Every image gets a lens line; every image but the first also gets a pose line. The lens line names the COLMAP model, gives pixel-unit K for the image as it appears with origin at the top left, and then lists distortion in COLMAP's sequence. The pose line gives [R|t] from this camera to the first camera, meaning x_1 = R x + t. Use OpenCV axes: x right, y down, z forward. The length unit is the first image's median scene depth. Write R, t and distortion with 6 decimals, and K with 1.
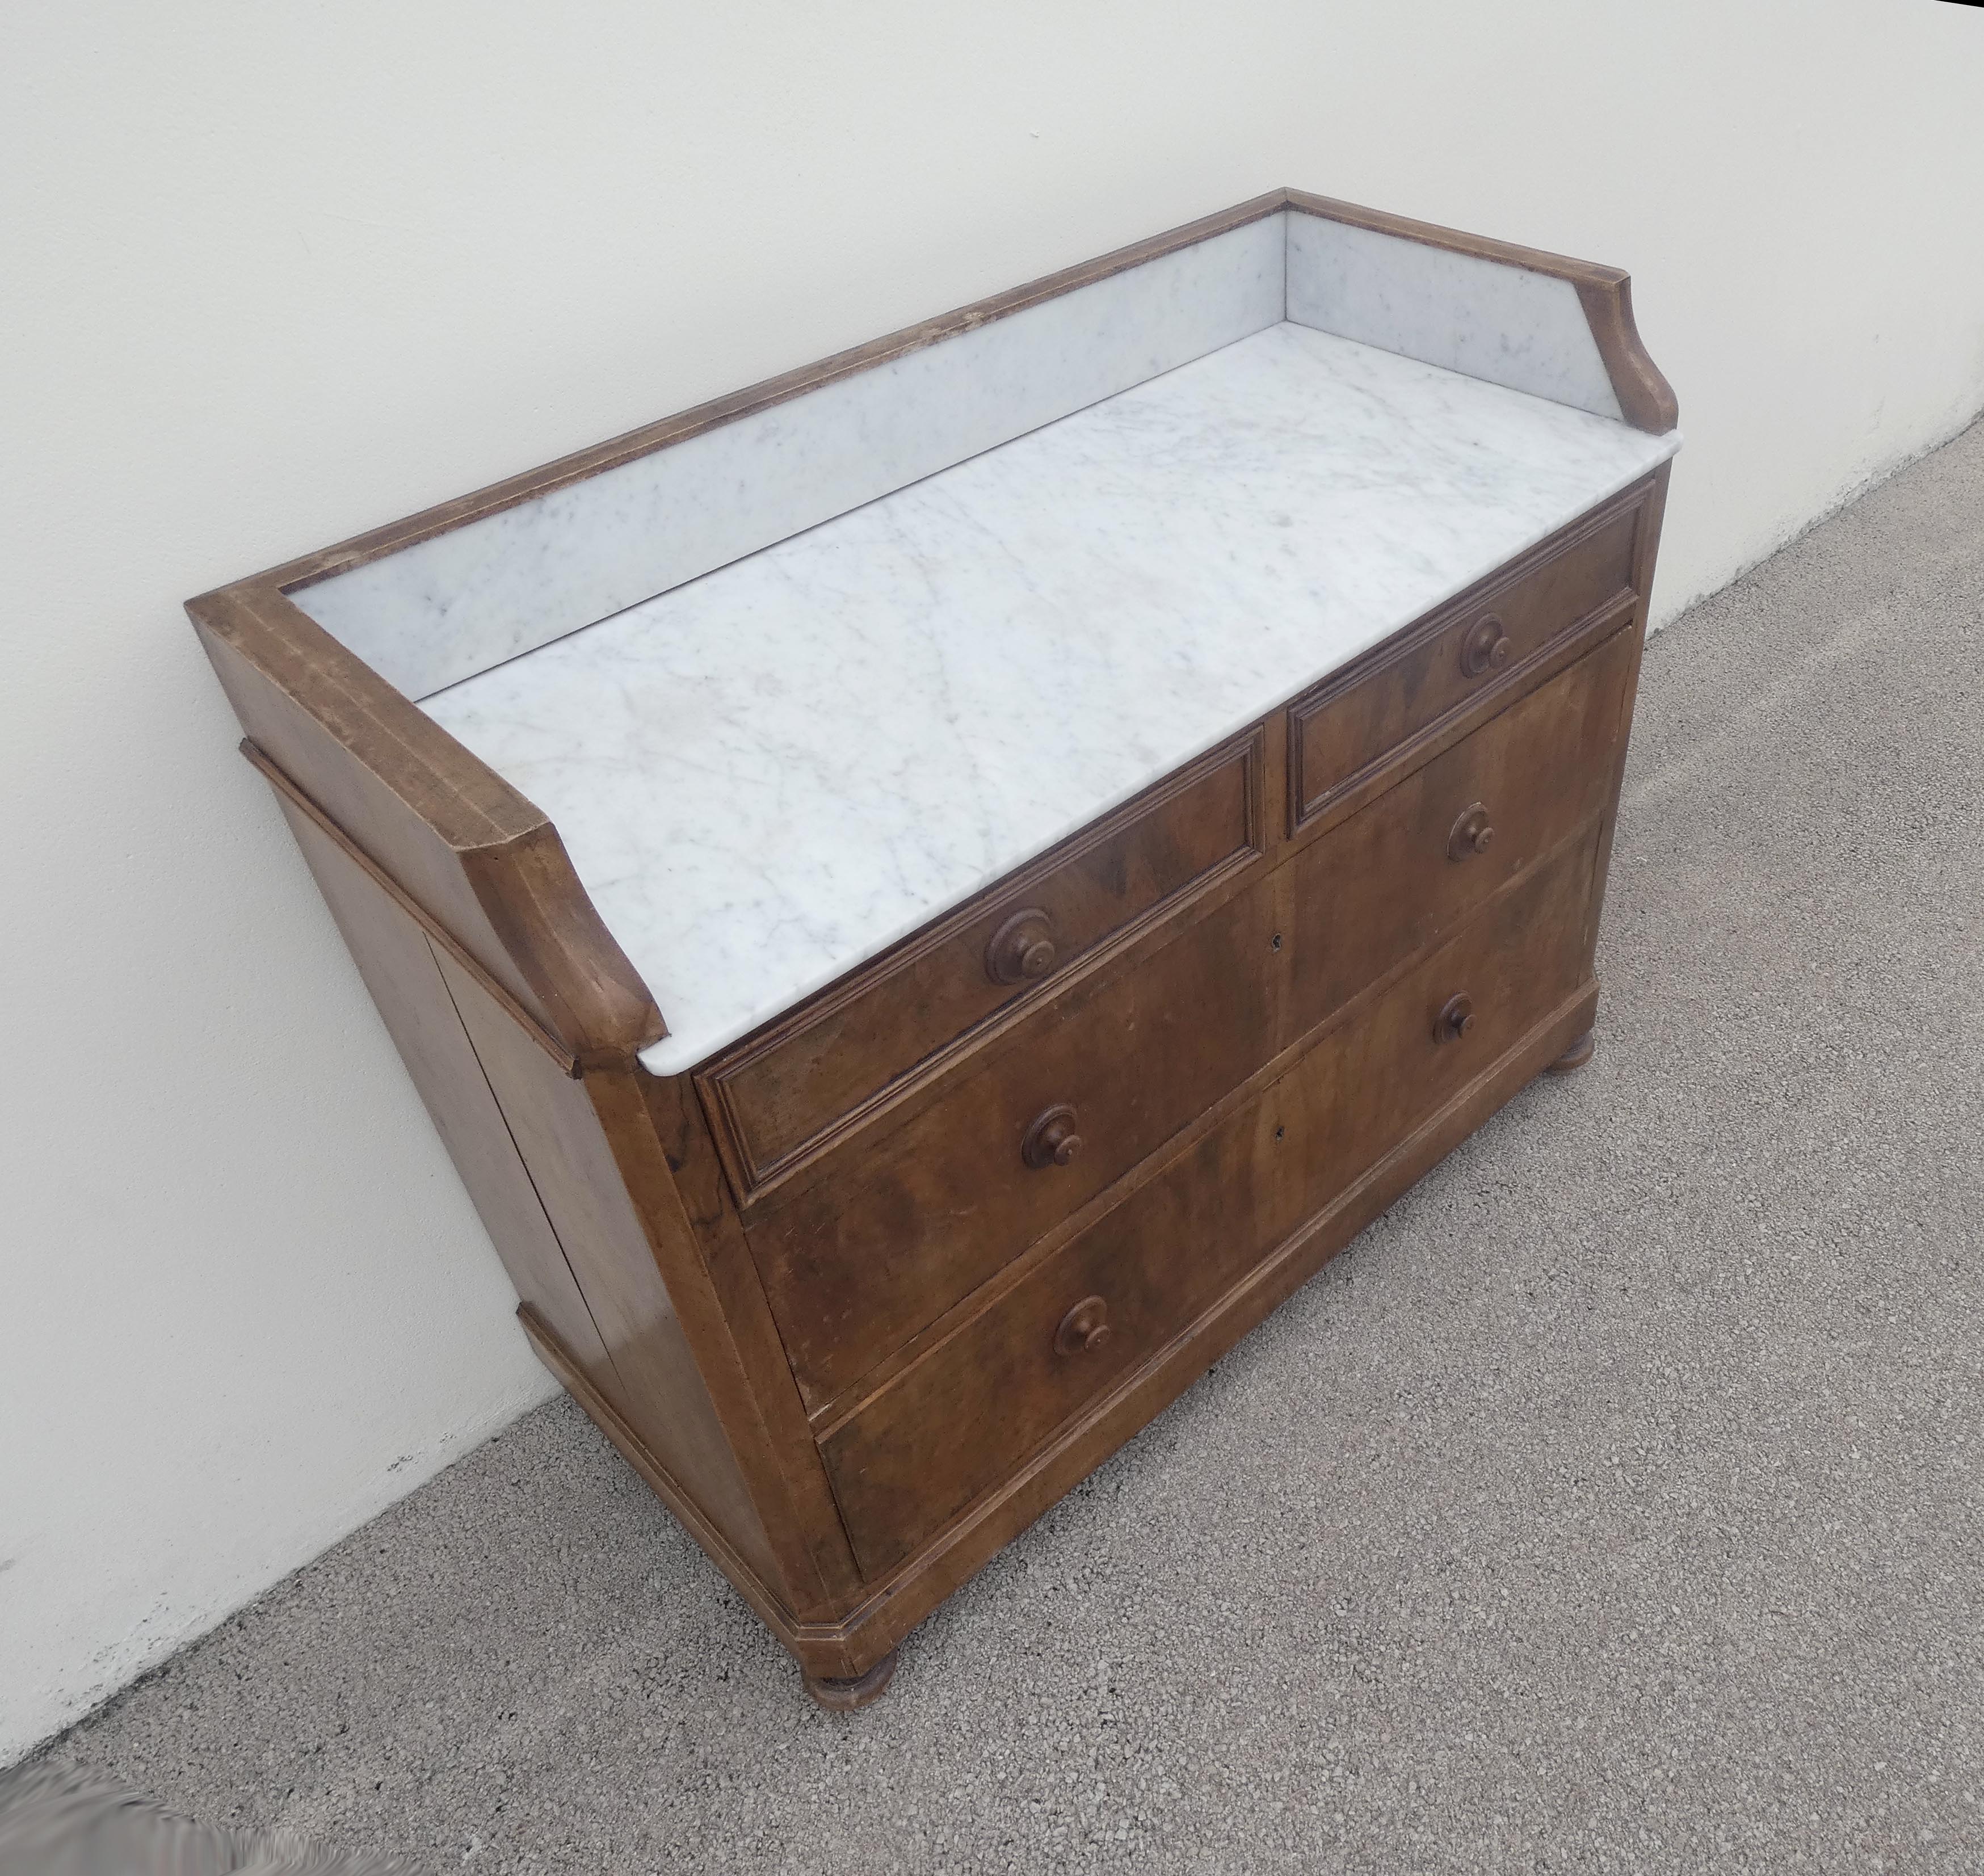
lens RADIAL K [[1665.7, 0, 1182.7], [0, 1665.7, 943.5], [0, 0, 1]] dist [-0.011835, 0.011985]
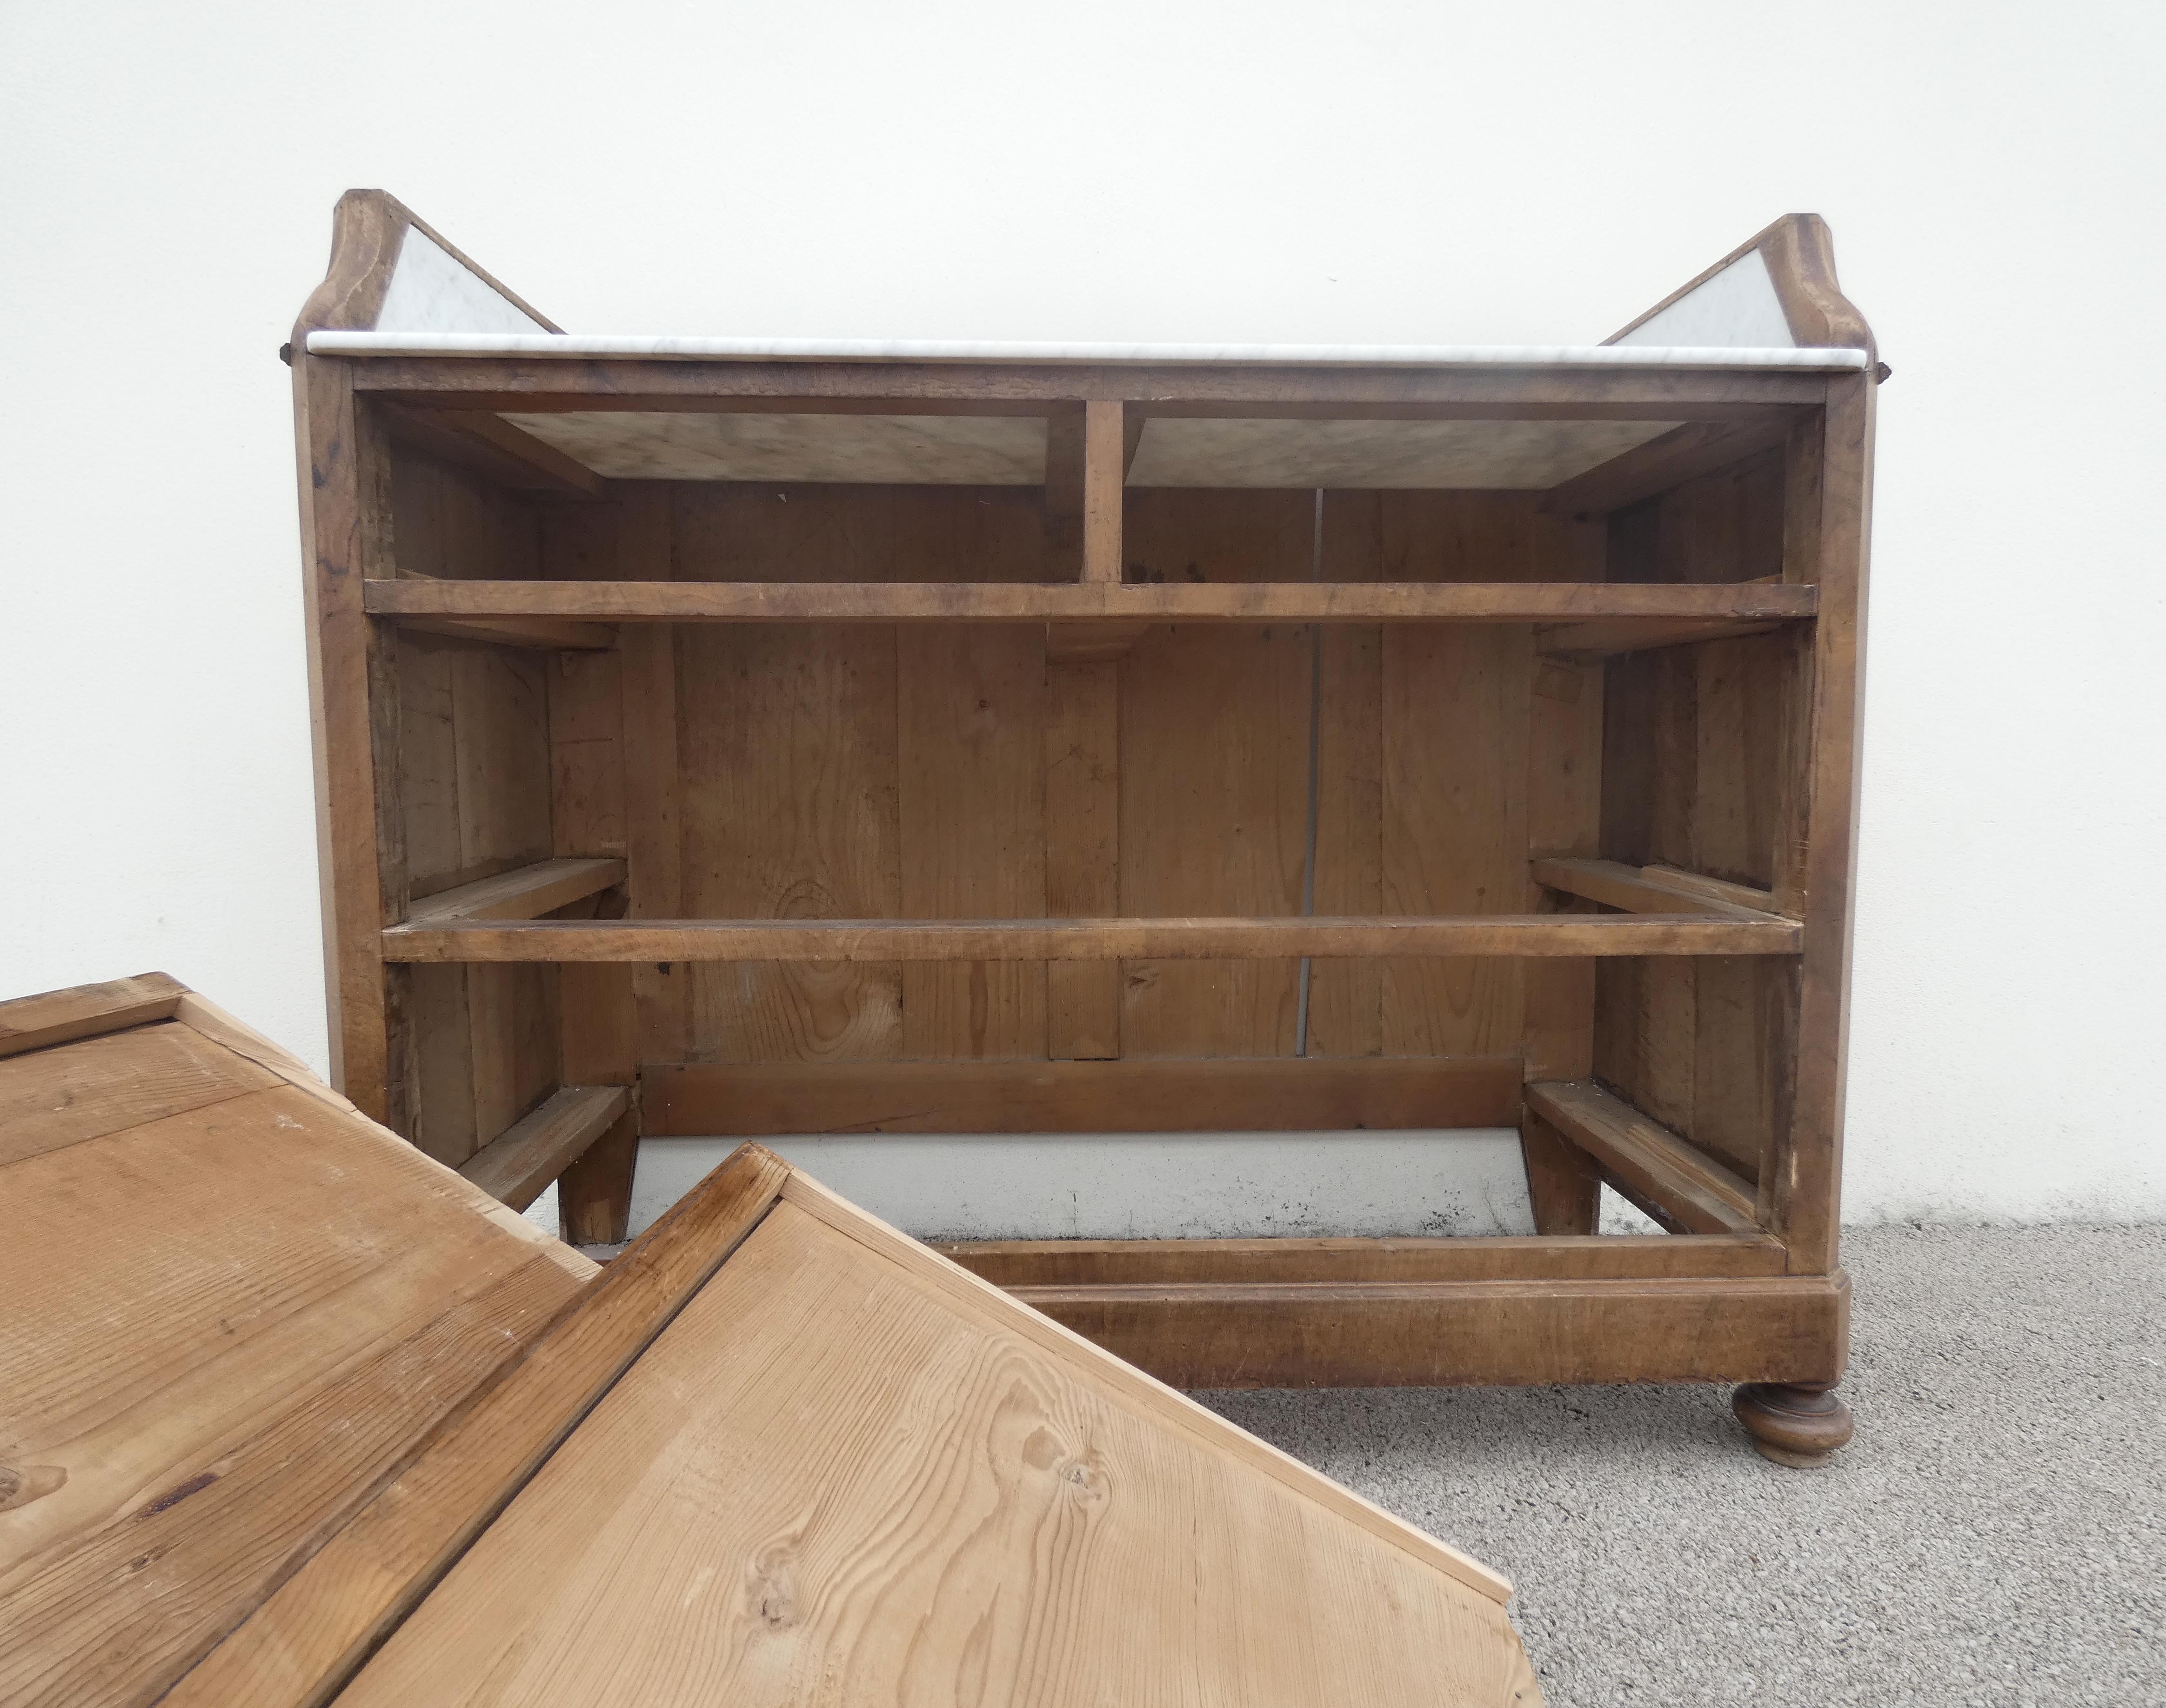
lens RADIAL K [[1366.1, 0, 1092.7], [0, 1366.1, 852.6], [0, 0, 1]] dist [-0.004076, -0.002505]
pose [[0.728995, 0.102576, -0.676789, 0.494749], [-0.474426, 0.788434, -0.391525, 0.301986], [0.493443, 0.606506, 0.623429, 0.568403]]
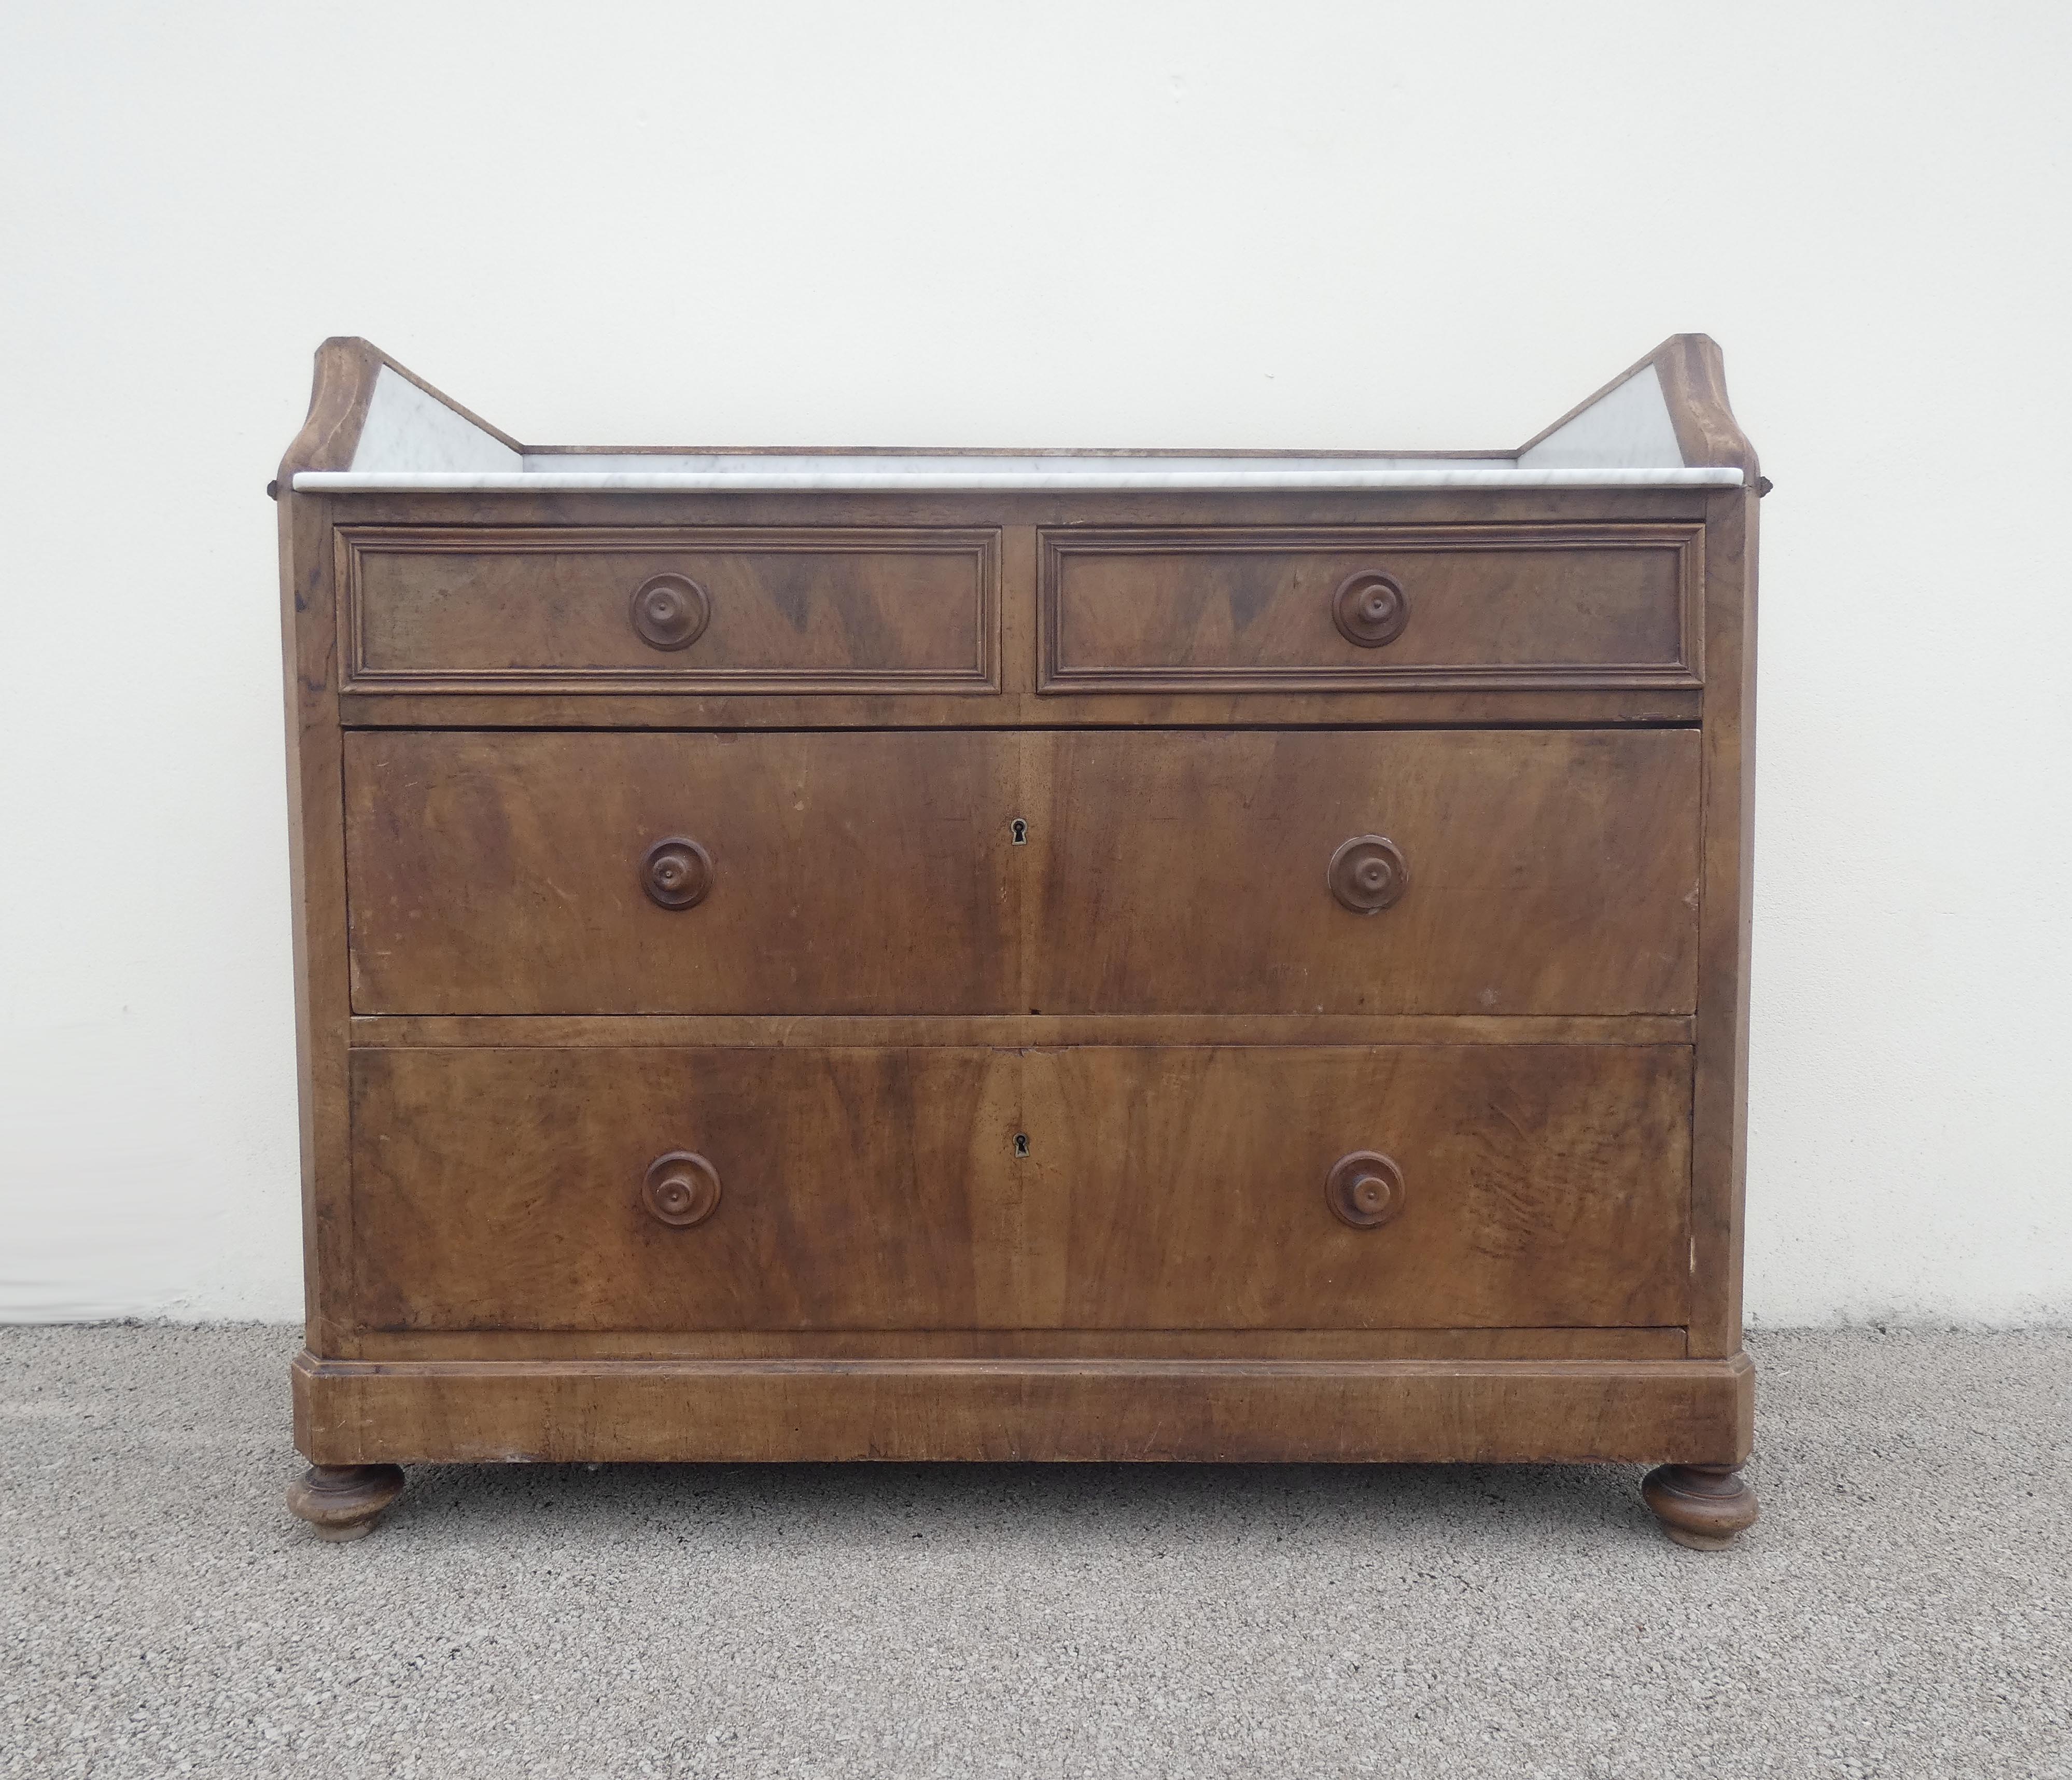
lens RADIAL K [[1523.0, 0, 1021.6], [0, 1523.0, 894.9], [0, 0, 1]] dist [-0.005723, 0.002458]
pose [[0.700955, 0.082430, -0.708426, 0.602436], [-0.490611, 0.776675, -0.395065, 0.328284], [0.517652, 0.624485, 0.584856, 0.510901]]
